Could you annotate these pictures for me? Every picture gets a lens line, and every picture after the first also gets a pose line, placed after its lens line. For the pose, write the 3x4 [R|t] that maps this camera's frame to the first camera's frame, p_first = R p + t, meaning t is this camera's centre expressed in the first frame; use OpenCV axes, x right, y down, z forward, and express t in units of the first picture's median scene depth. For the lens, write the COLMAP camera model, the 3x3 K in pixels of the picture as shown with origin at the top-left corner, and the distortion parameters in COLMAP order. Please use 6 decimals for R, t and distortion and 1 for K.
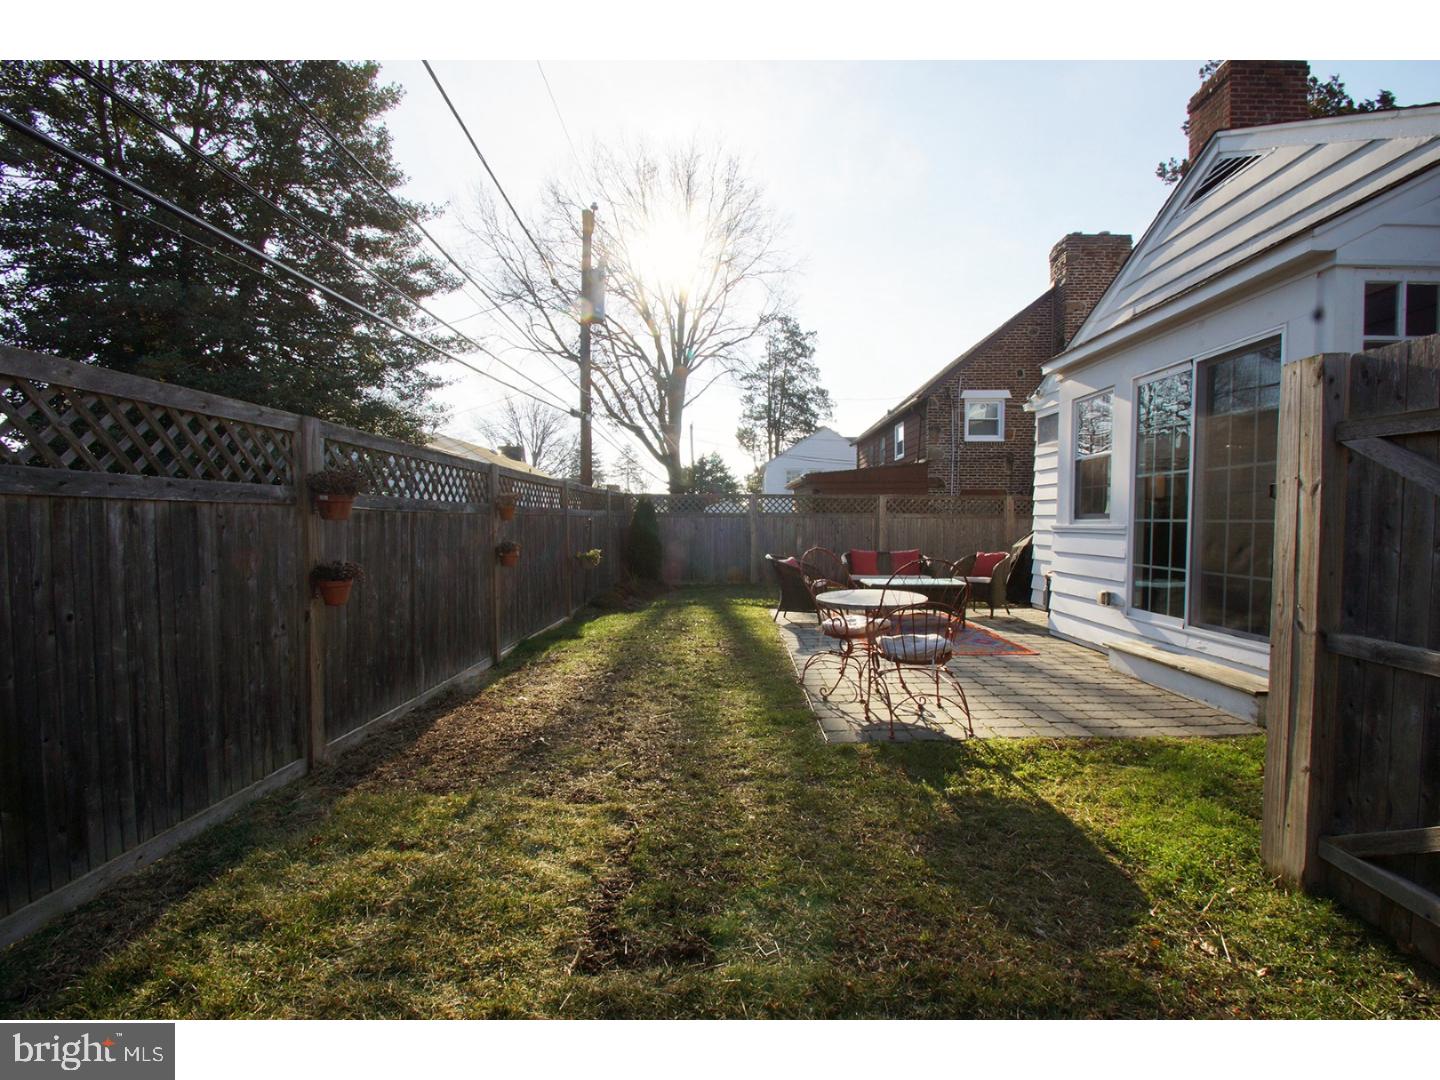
lens RADIAL K [[640.9, 0, 724.7], [0, 640.9, 543.1], [0, 0, 1]] dist [0.004458, -0.012305]
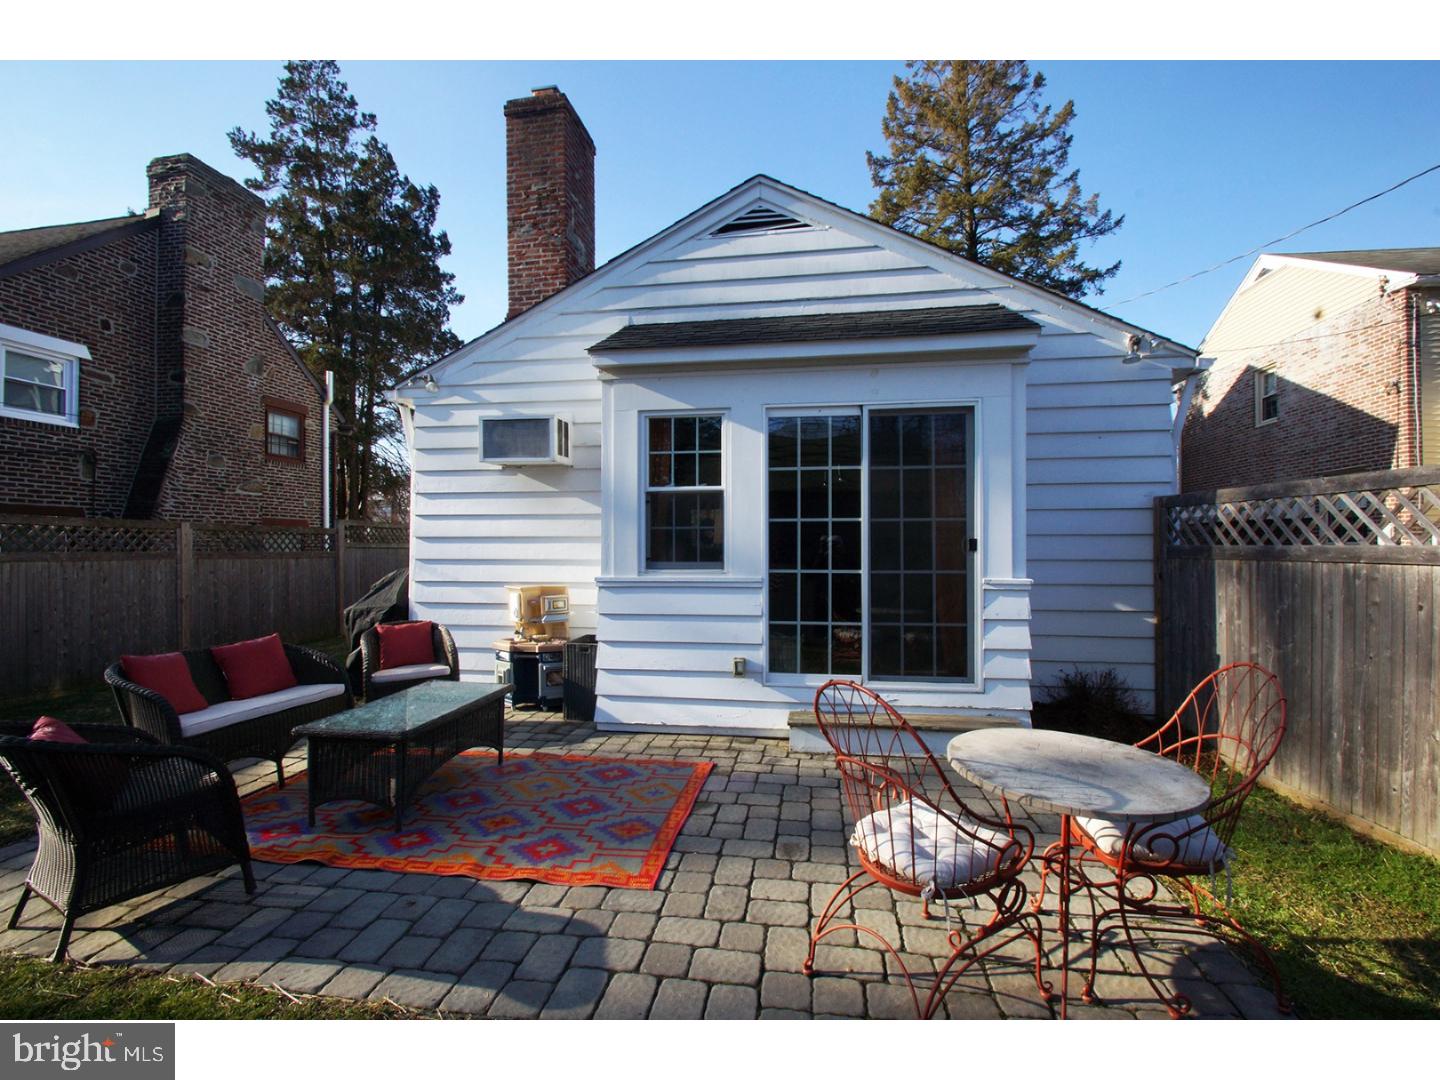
lens RADIAL K [[640.9, 0, 721.7], [0, 640.9, 542.9], [0, 0, 1]] dist [0.004458, -0.012305]
pose [[0.132498, 0.005607, 0.991167, -0.213995], [0.035650, 0.999310, -0.010418, -0.064190], [-0.990542, 0.036715, 0.132206, 0.911649]]
